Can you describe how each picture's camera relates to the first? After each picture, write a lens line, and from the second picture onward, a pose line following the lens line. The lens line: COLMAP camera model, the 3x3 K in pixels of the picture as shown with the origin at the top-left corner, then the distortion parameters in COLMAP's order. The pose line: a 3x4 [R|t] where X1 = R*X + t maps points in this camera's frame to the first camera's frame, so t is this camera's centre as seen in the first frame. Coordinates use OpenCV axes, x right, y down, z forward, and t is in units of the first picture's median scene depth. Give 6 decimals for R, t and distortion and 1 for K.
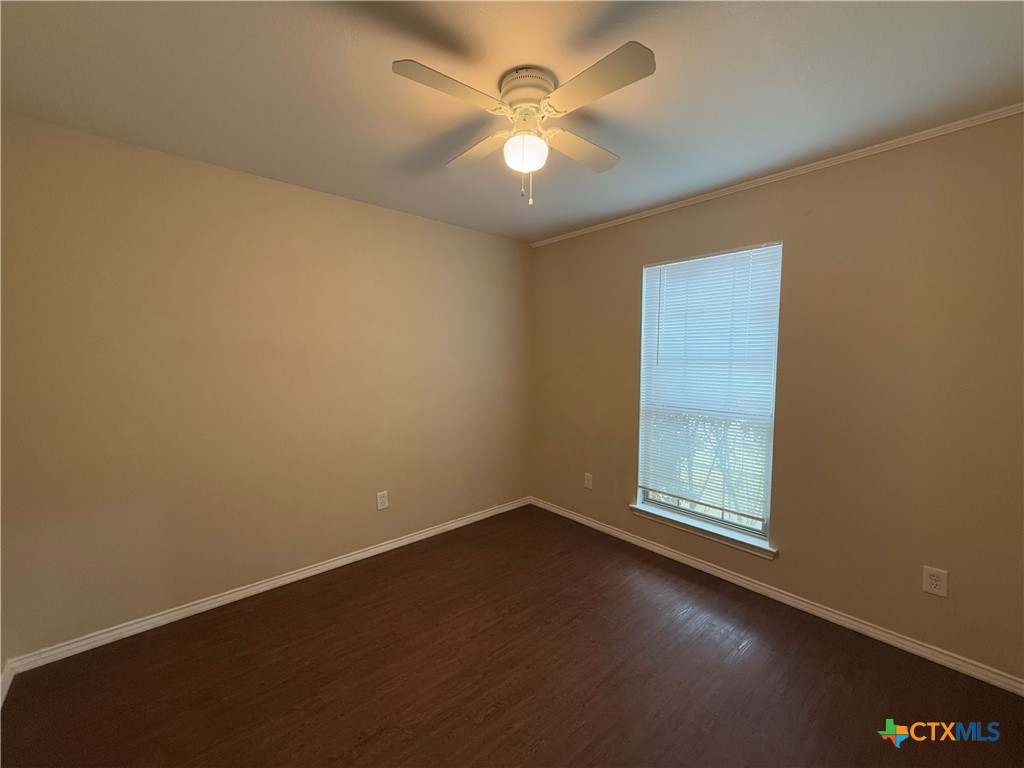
lens RADIAL K [[409.9, 0, 491.3], [0, 409.9, 389.2], [0, 0, 1]] dist [-0.000339, -0.000321]
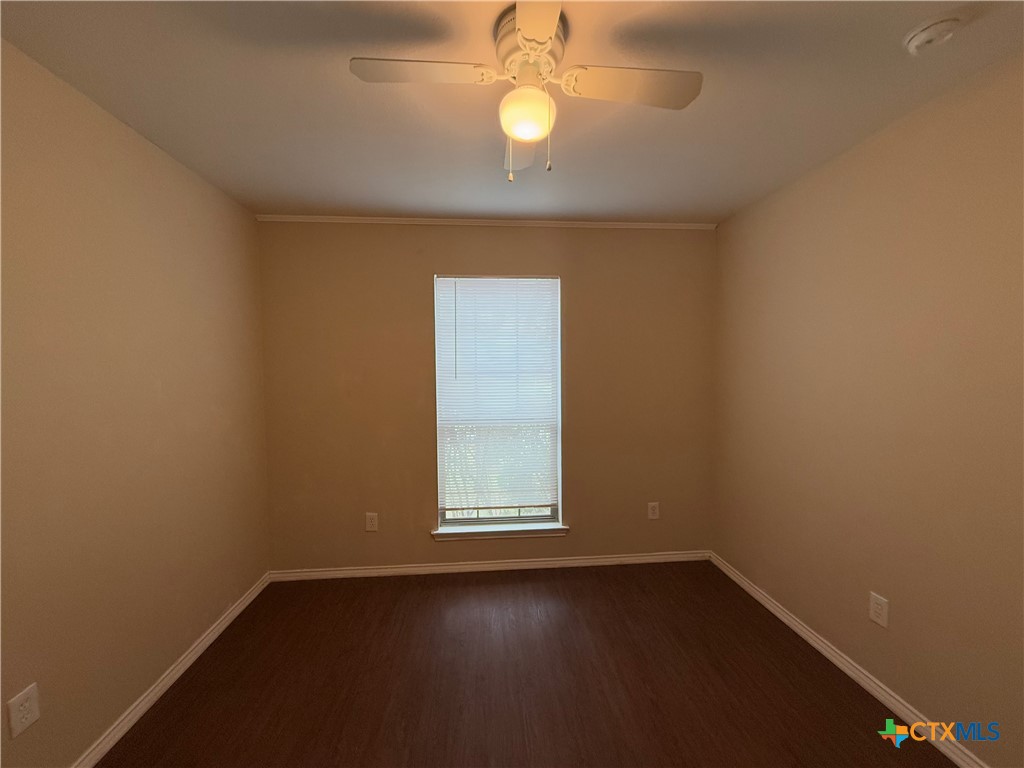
lens RADIAL K [[409.9, 0, 509.4], [0, 409.9, 386.2], [0, 0, 1]] dist [-0.000339, -0.000321]
pose [[0.574833, -0.050544, 0.816708, -0.317814], [0.078413, 0.996900, 0.006505, -0.039591], [-0.814505, 0.060301, 0.577014, 0.335576]]
